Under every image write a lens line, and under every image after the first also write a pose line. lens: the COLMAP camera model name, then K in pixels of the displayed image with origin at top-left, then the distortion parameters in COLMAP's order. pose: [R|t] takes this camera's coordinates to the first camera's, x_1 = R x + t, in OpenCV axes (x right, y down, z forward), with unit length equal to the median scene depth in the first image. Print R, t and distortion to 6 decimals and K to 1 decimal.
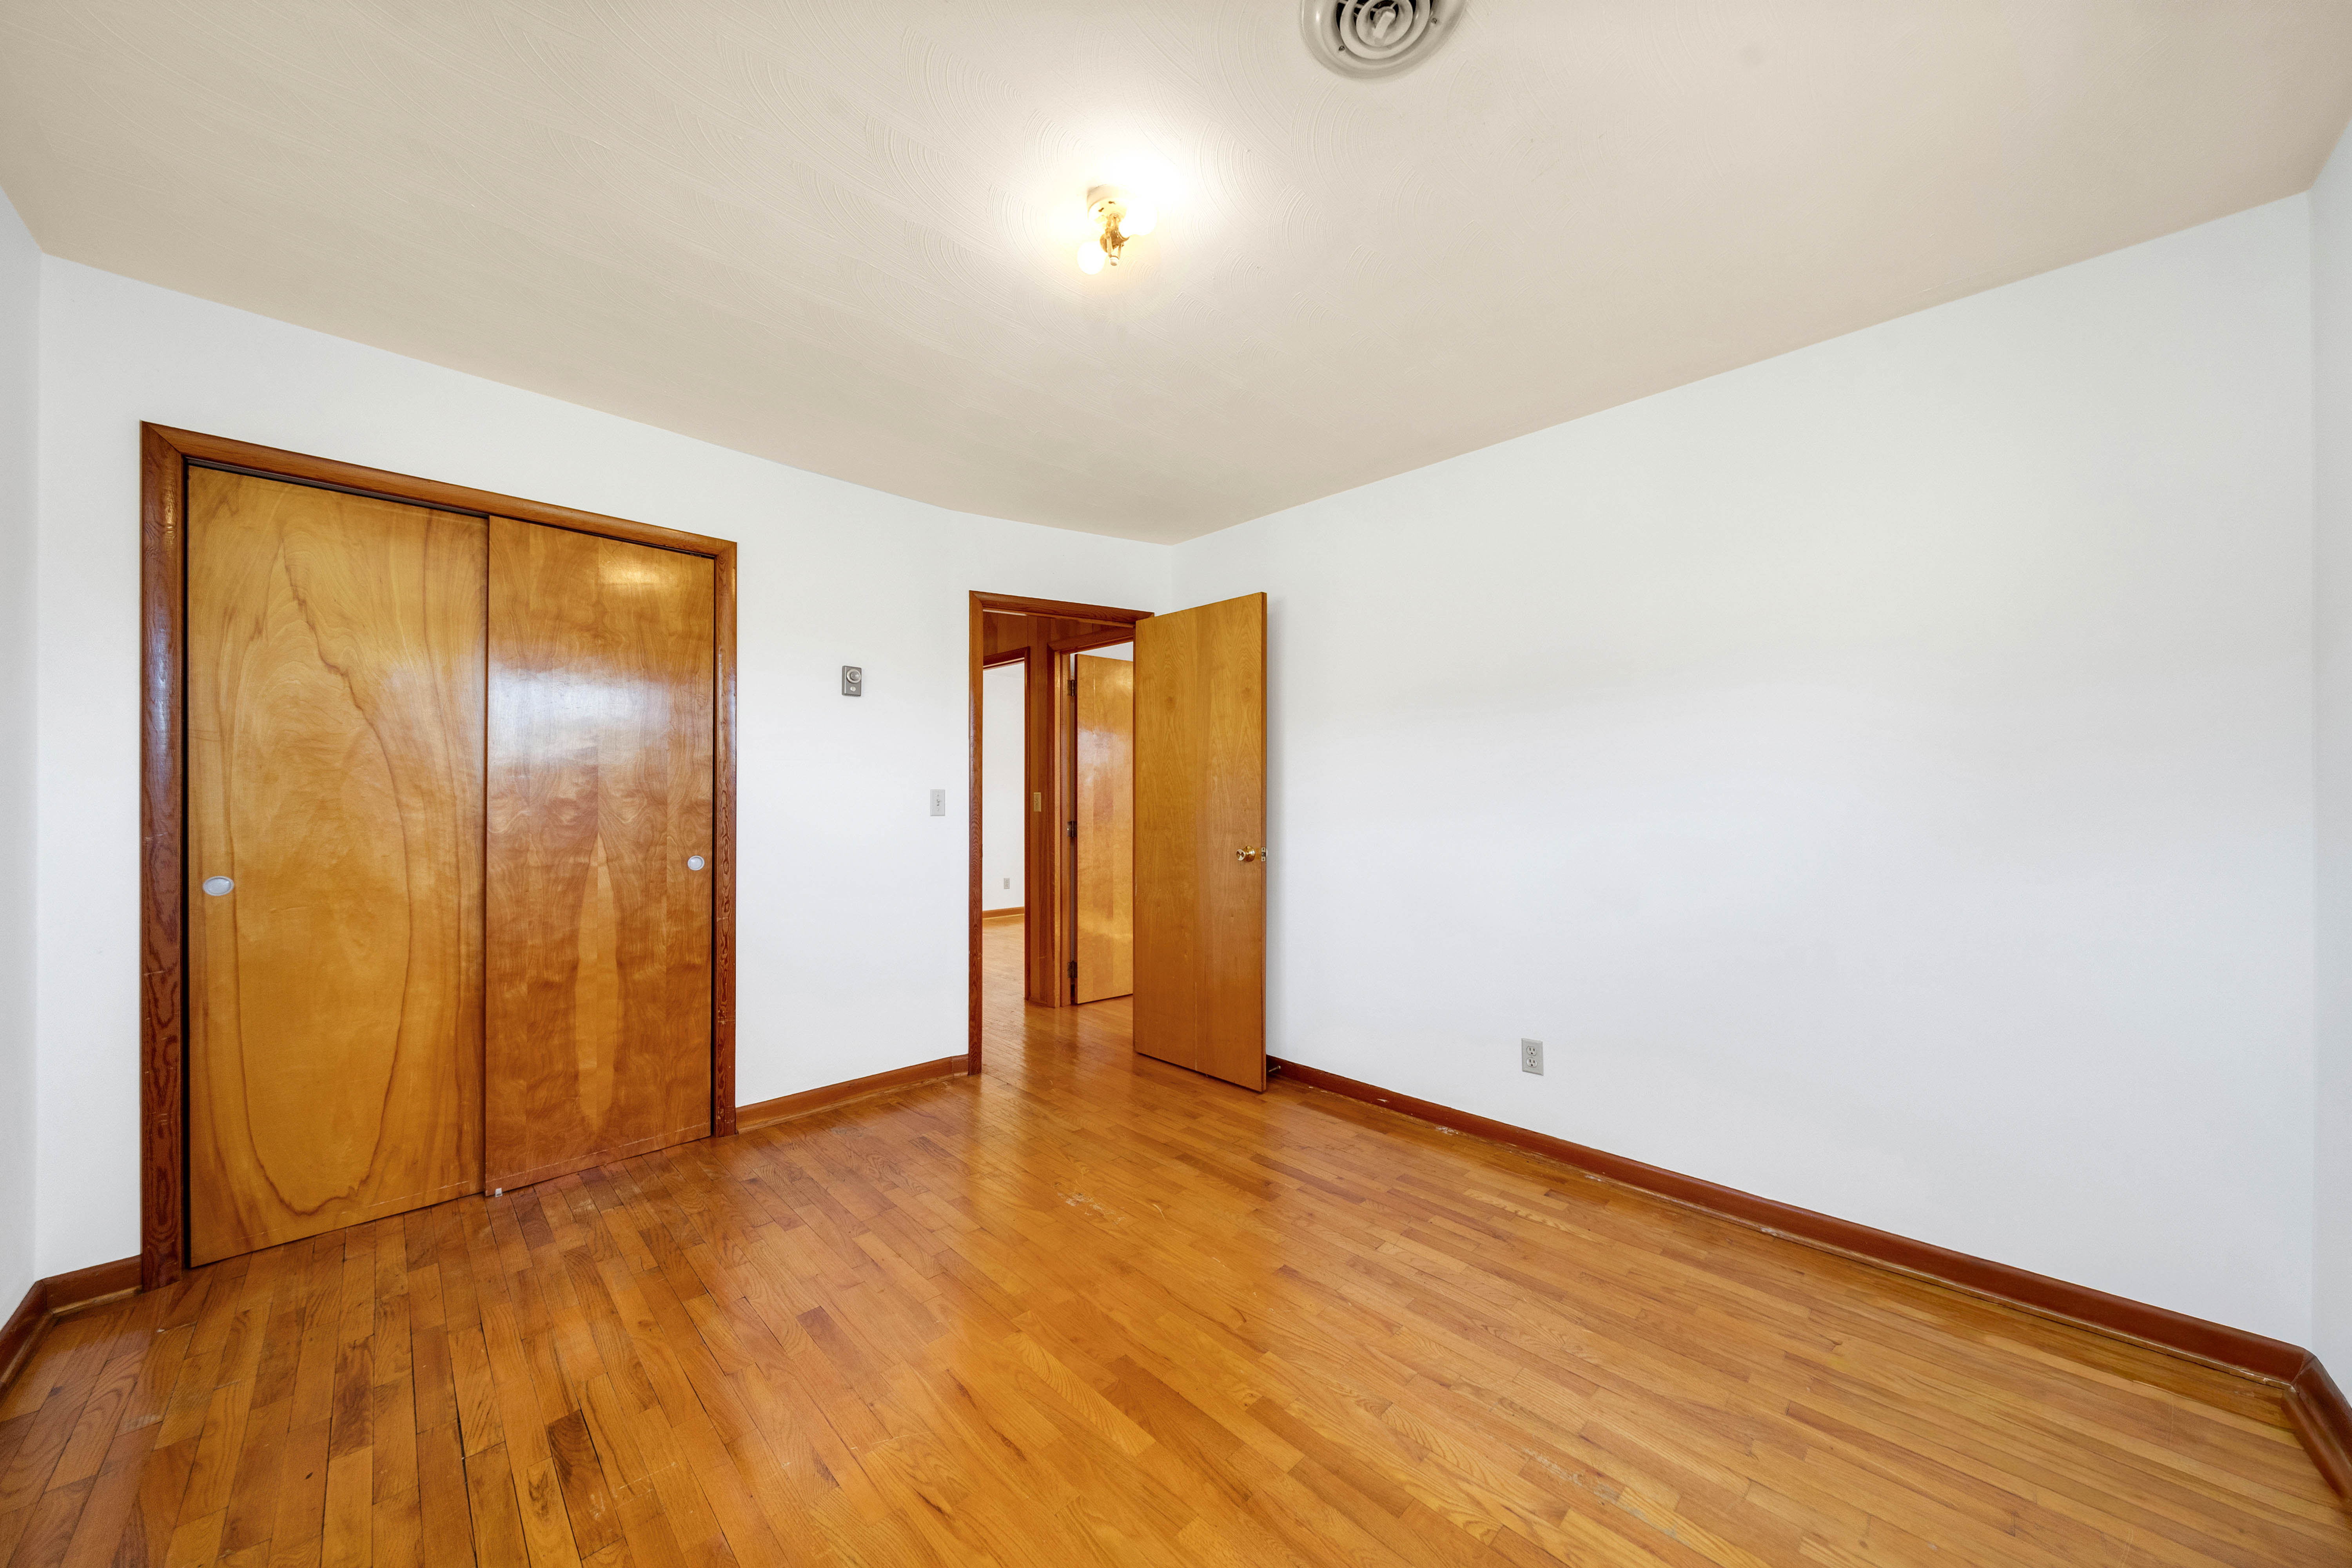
lens RADIAL K [[843.4, 0, 1180.2], [0, 843.4, 797.7], [0, 0, 1]] dist [-0.005425, -0.000205]
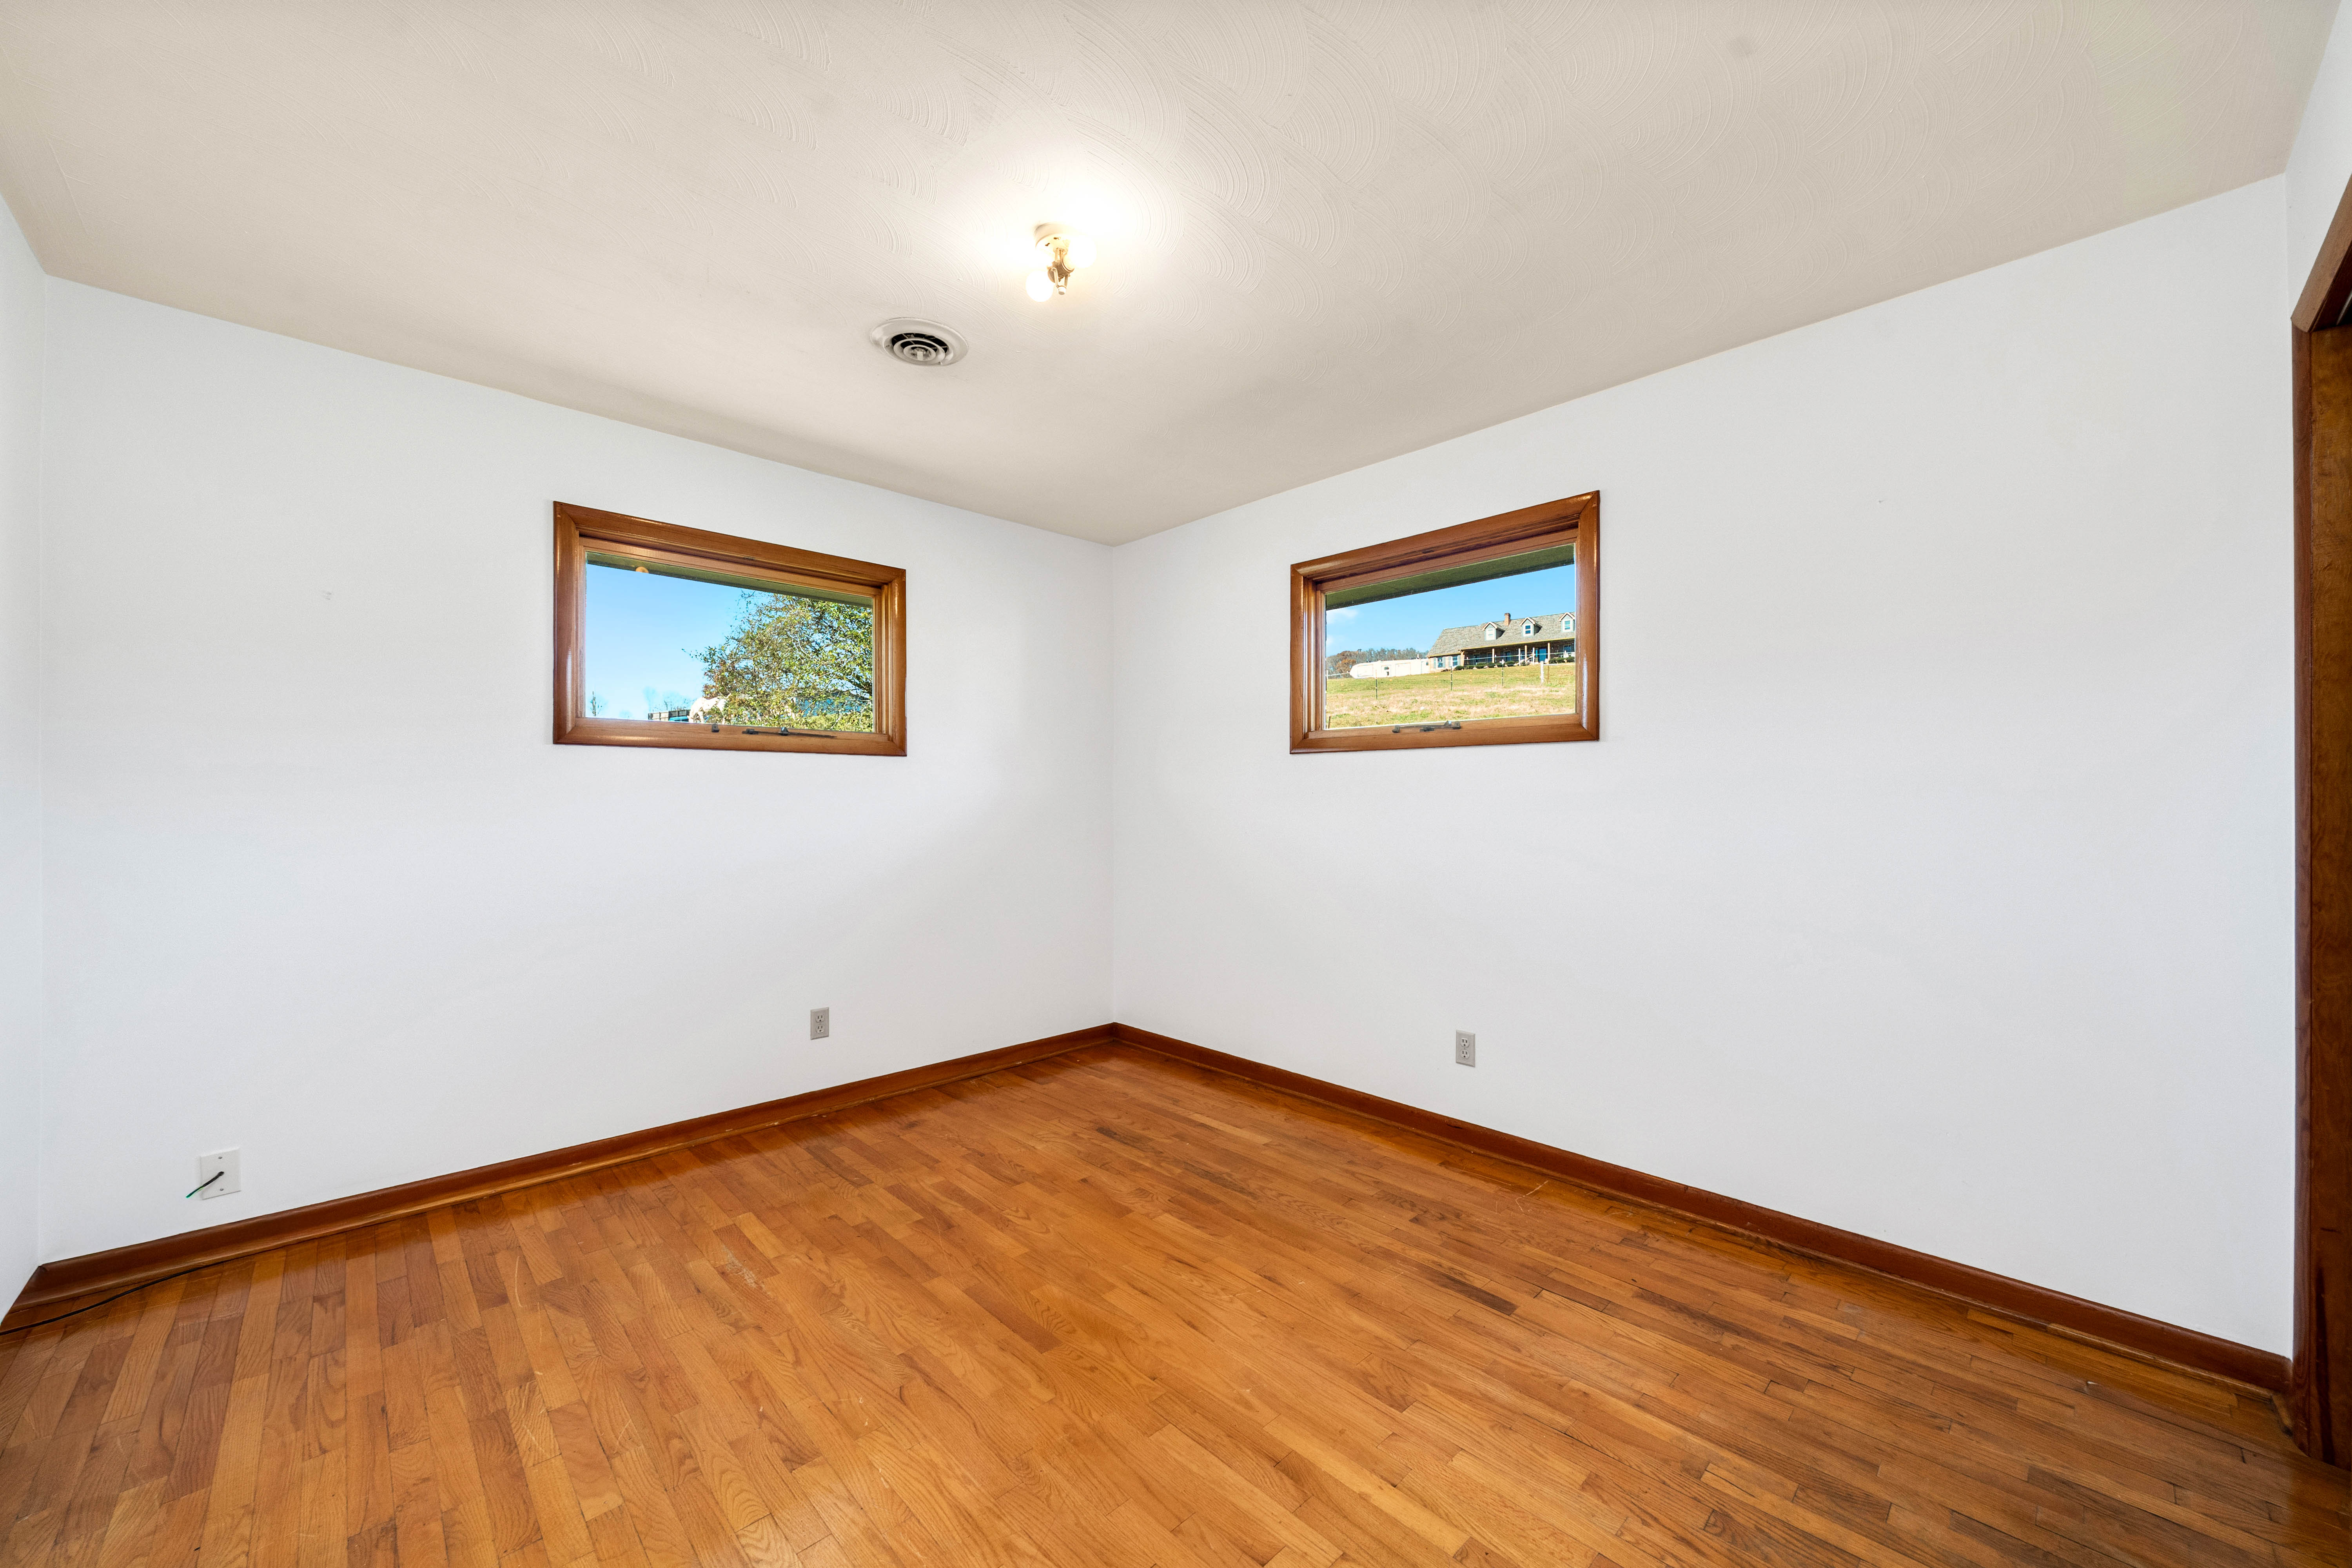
lens RADIAL K [[843.4, 0, 1180.2], [0, 843.4, 797.7], [0, 0, 1]] dist [-0.005425, -0.000205]
pose [[-0.999878, -0.004966, 0.014842, -0.247608], [-0.005007, 0.999984, -0.002717, 0.003351], [-0.014828, -0.002791, -0.999886, 2.059810]]
